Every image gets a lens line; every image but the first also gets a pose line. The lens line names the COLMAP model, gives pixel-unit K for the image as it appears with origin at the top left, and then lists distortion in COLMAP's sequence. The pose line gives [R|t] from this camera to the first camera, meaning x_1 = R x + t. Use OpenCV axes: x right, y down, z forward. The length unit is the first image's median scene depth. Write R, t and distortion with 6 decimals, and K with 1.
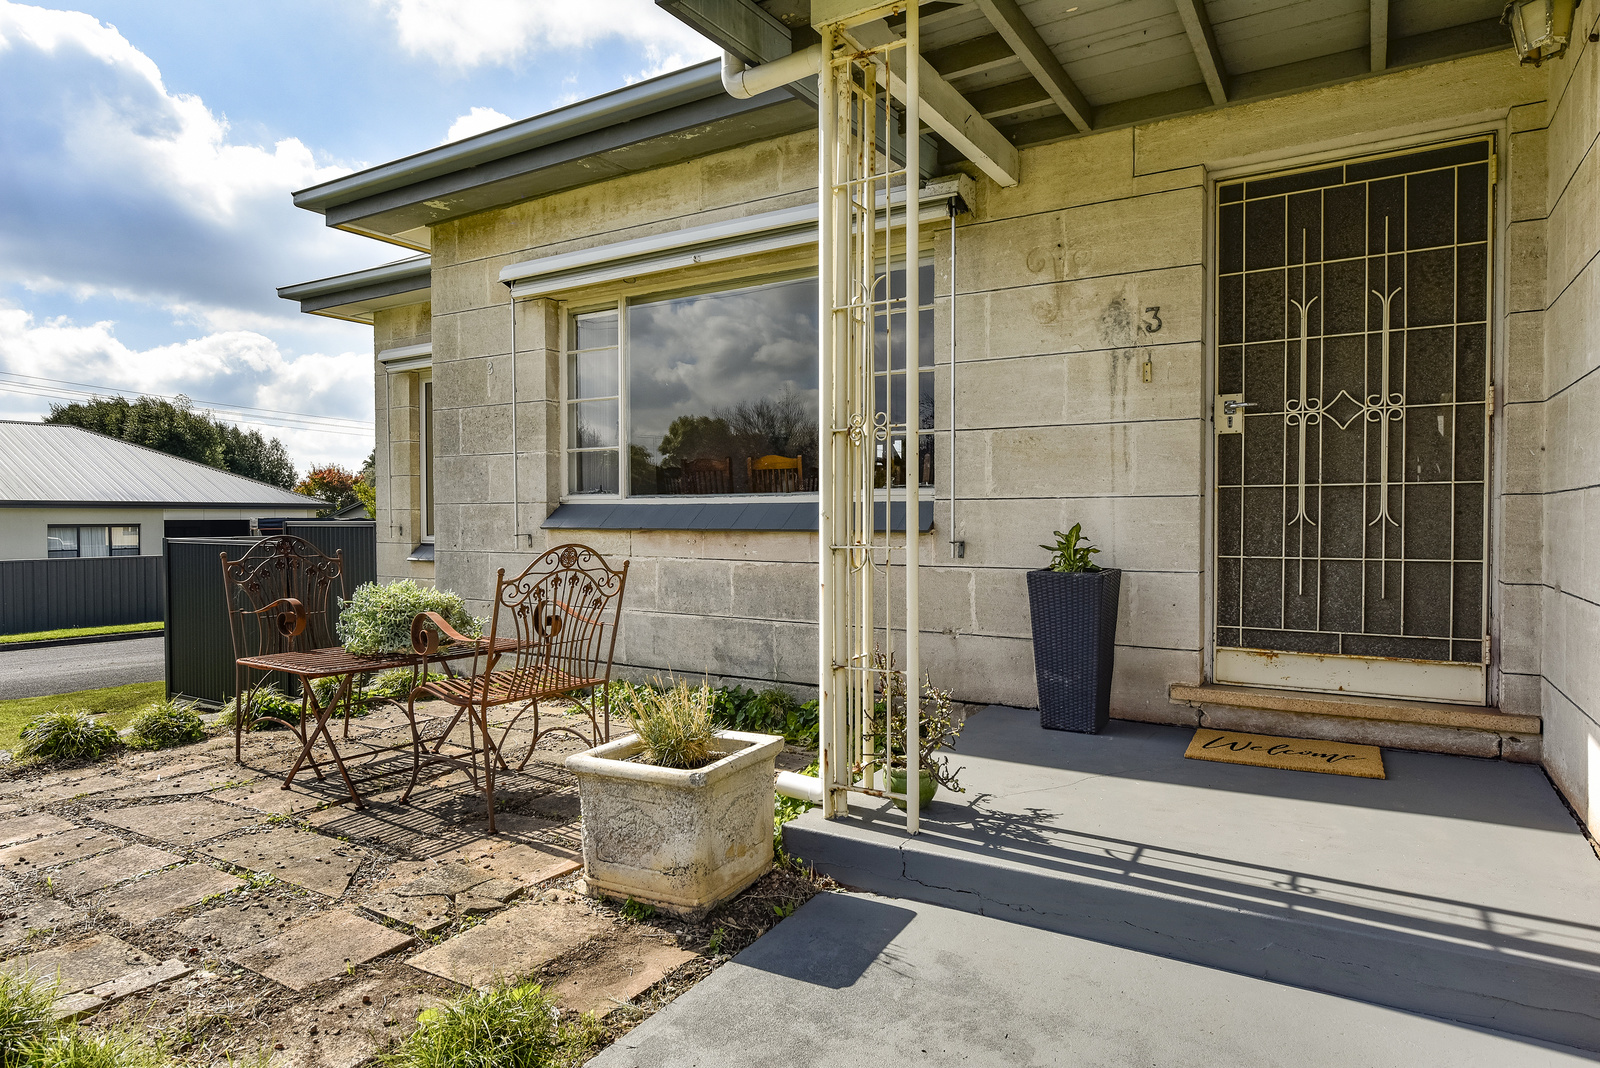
lens RADIAL K [[941.1, 0, 800.9], [0, 941.1, 534.5], [0, 0, 1]] dist [-0.001246, 0.002222]
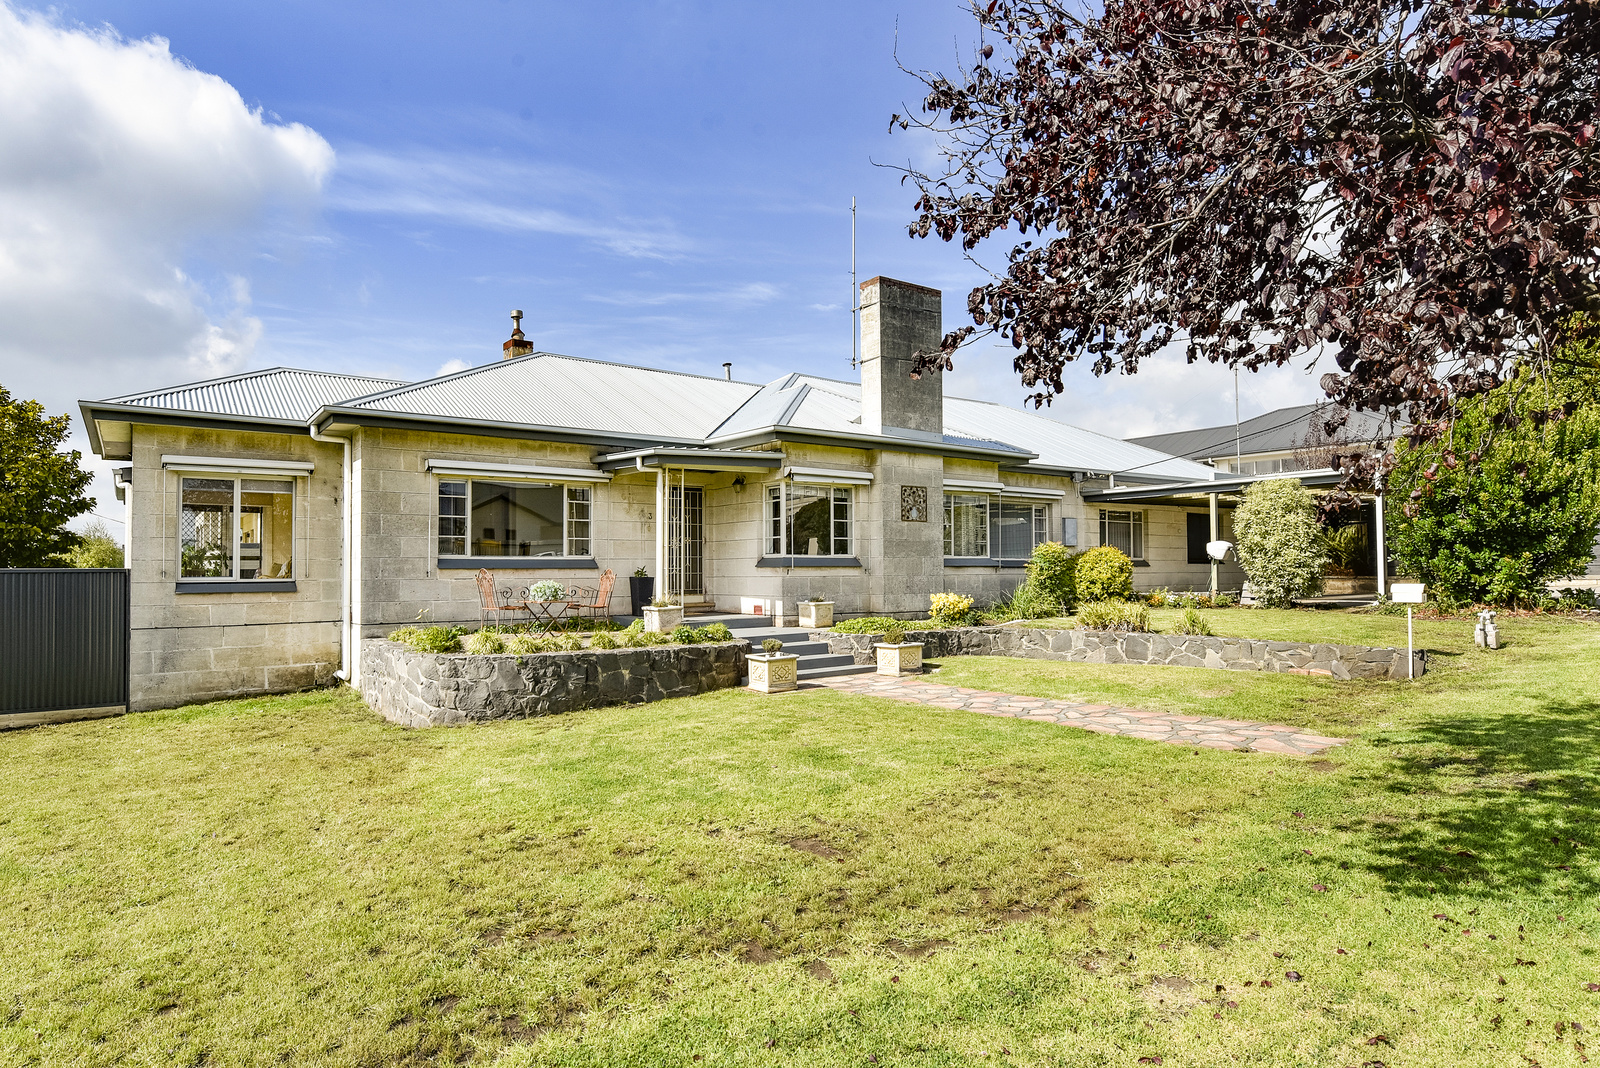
lens RADIAL K [[893.7, 0, 786.5], [0, 893.7, 548.4], [0, 0, 1]] dist [-0.000694, -0.002146]
pose [[0.368341, 0.021098, 0.929451, -3.043997], [0.023633, 0.999207, -0.032047, 0.052799], [-0.929390, 0.033770, 0.367550, -0.988447]]
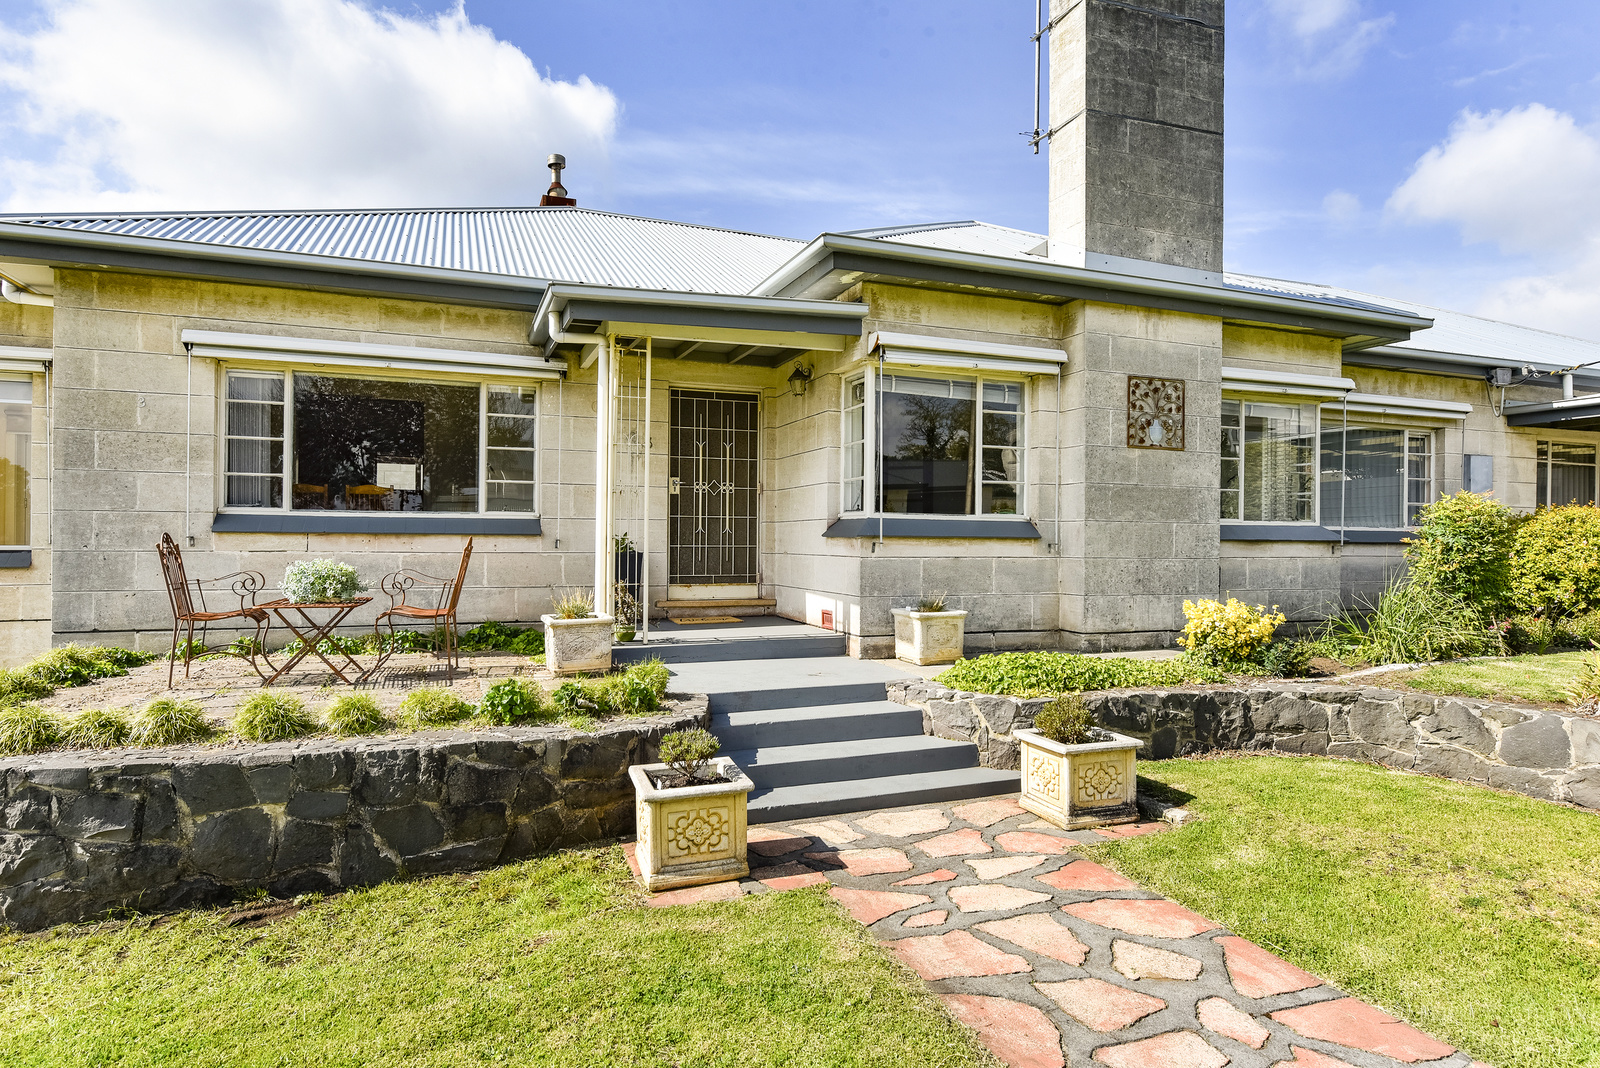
lens RADIAL K [[911.1, 0, 813.2], [0, 911.1, 539.3], [0, 0, 1]] dist [-0.002596, 0.001361]
pose [[0.599044, 0.005503, 0.800697, -1.164214], [0.006510, 0.999910, -0.011742, 0.035873], [-0.800689, 0.012247, 0.598954, -0.648255]]
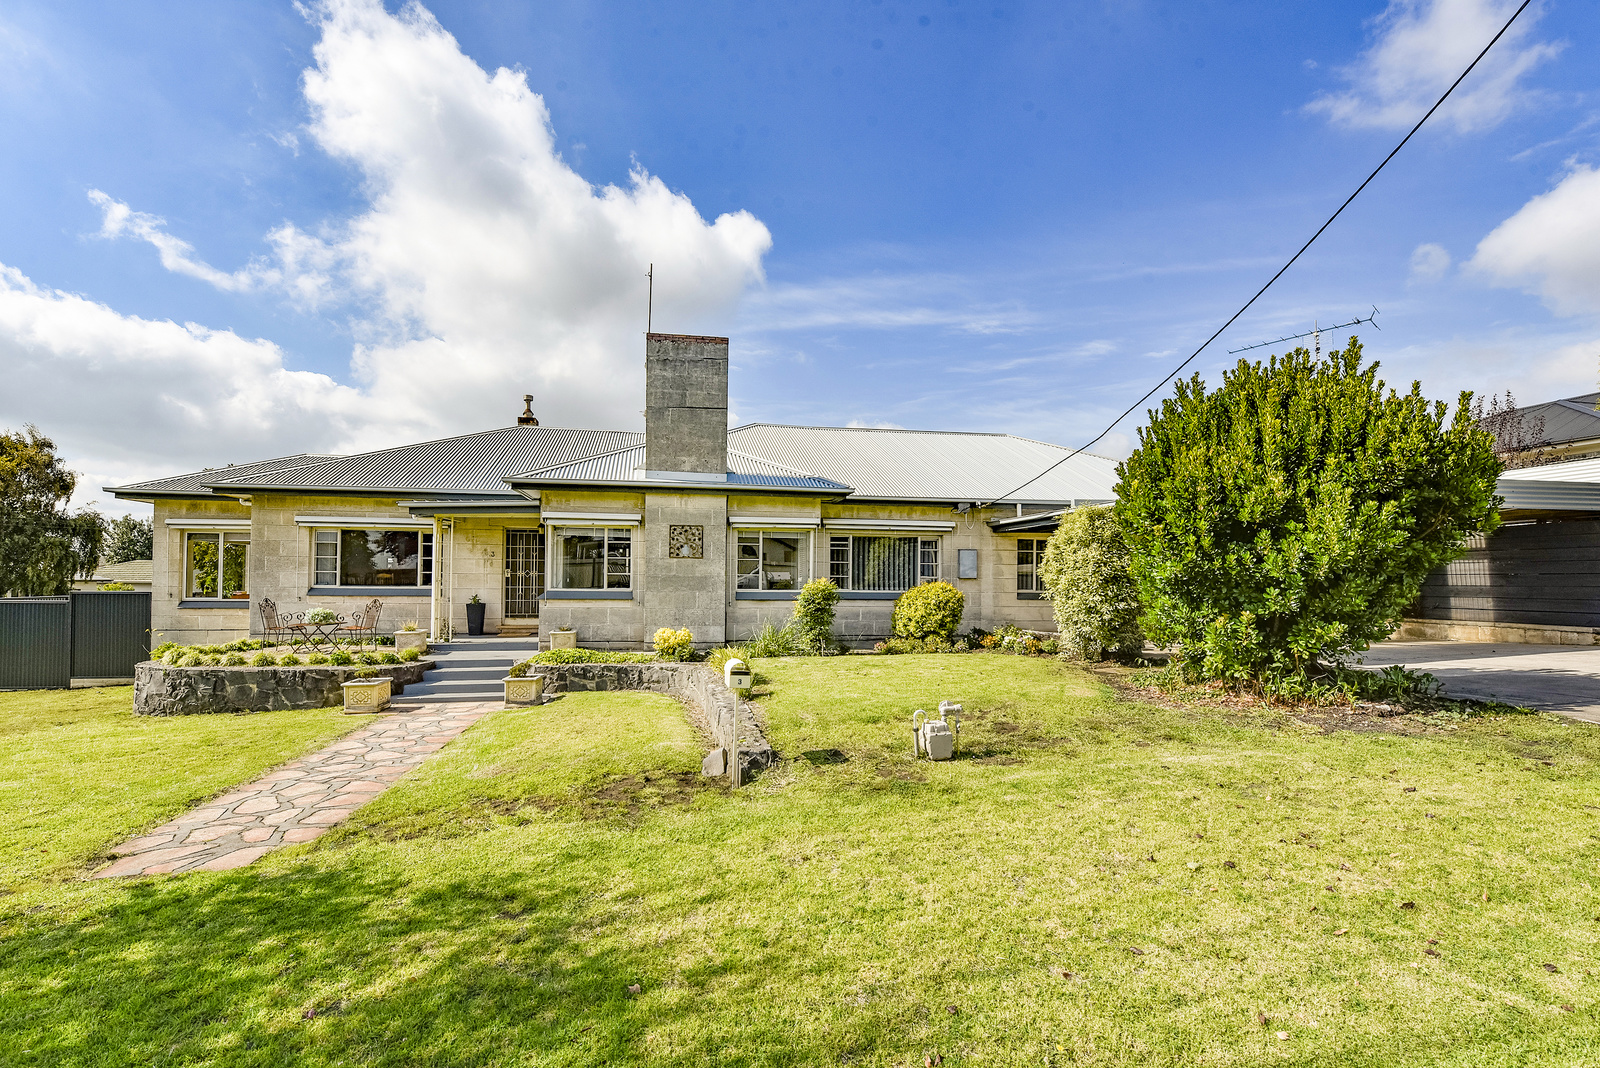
lens RADIAL K [[687.2, 0, 786.8], [0, 687.2, 564.2], [0, 0, 1]] dist [-0.017129, 0.000208]
pose [[0.738526, 0.022345, 0.673855, -0.950429], [0.003561, 0.999307, -0.037039, -0.030718], [-0.674216, 0.029754, 0.737935, -2.814858]]
